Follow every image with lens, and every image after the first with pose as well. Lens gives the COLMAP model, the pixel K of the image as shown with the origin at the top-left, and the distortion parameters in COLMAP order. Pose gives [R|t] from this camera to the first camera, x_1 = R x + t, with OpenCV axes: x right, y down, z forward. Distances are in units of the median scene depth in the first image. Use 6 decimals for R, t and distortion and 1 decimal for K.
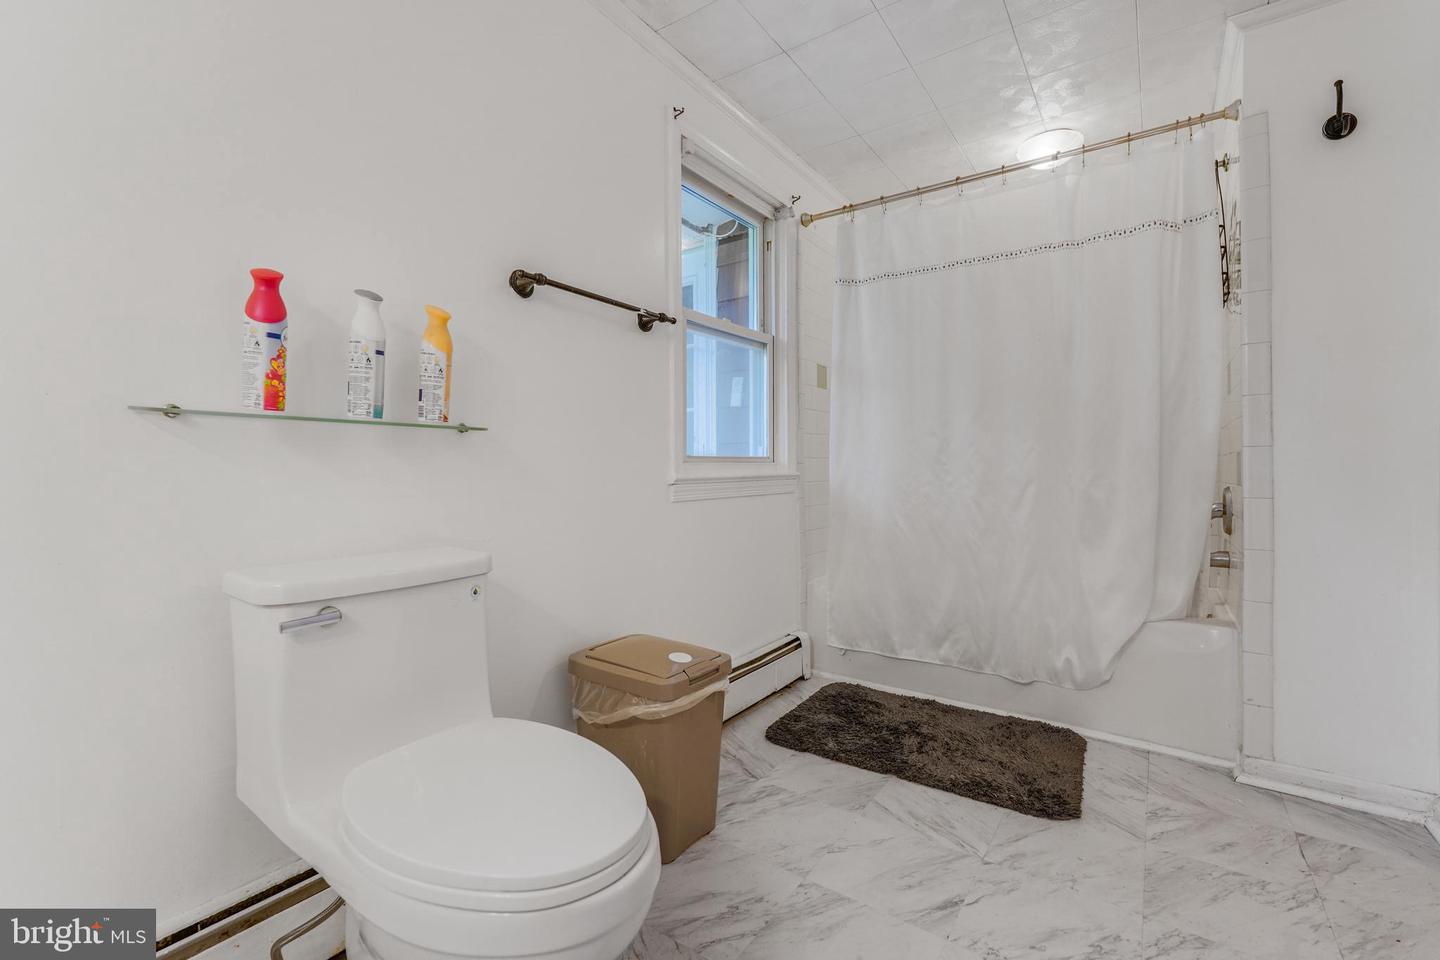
lens RADIAL K [[635.2, 0, 720.8], [0, 635.2, 476.8], [0, 0, 1]] dist [-0.018361, 0.004538]
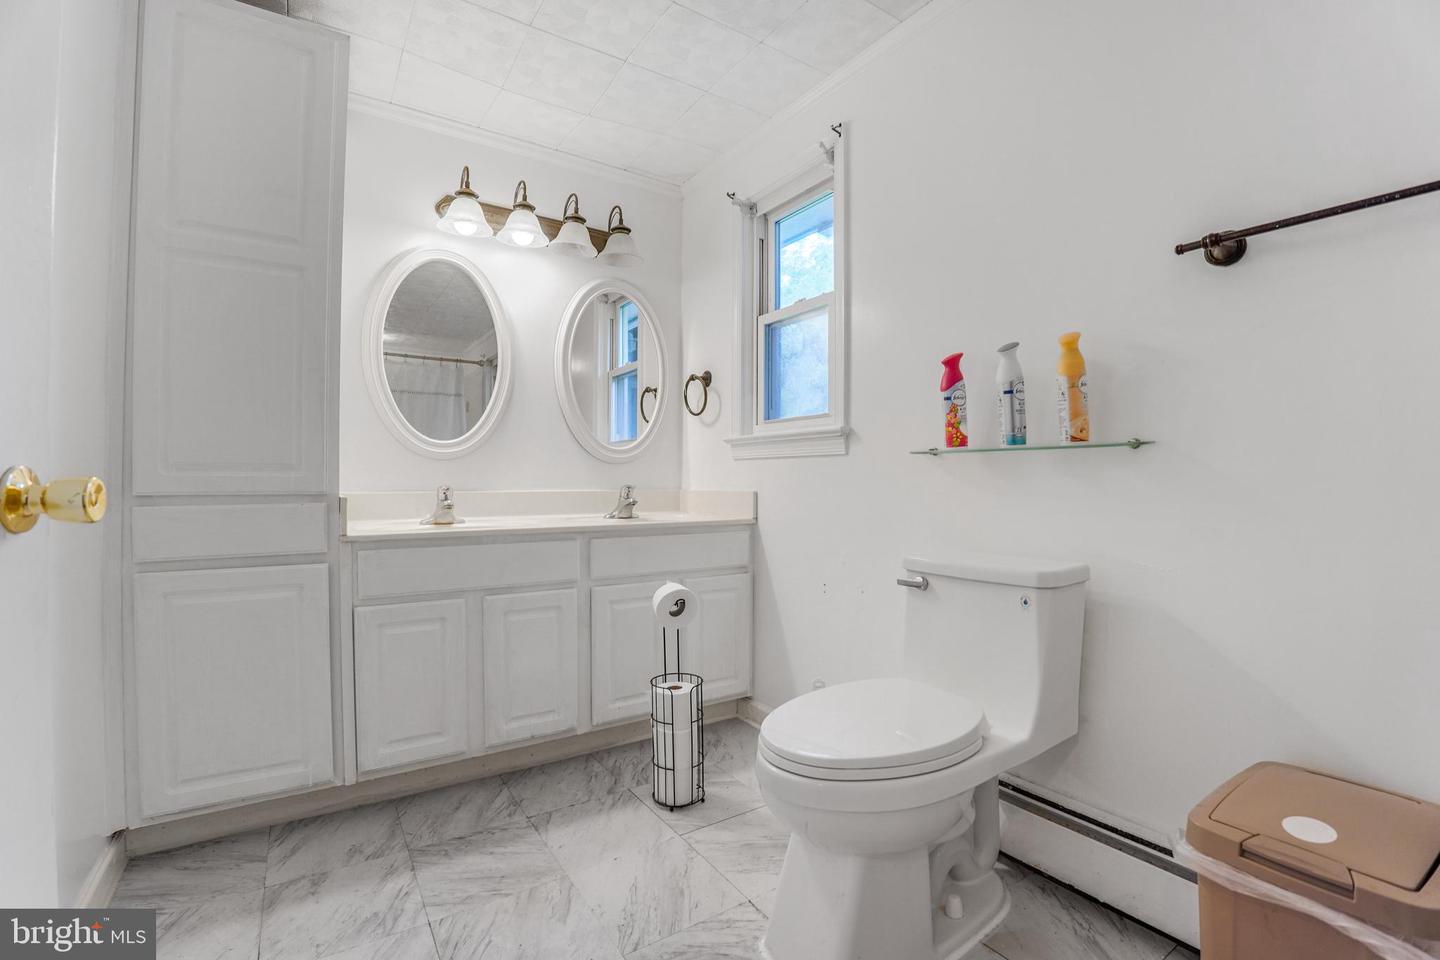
lens RADIAL K [[635.2, 0, 720.8], [0, 635.2, 479.3], [0, 0, 1]] dist [-0.018361, 0.004538]
pose [[-0.355055, -0.021252, -0.934604, 0.796228], [-0.029404, 0.999501, -0.011558, 0.004041], [0.934383, 0.023378, -0.355503, 0.907330]]
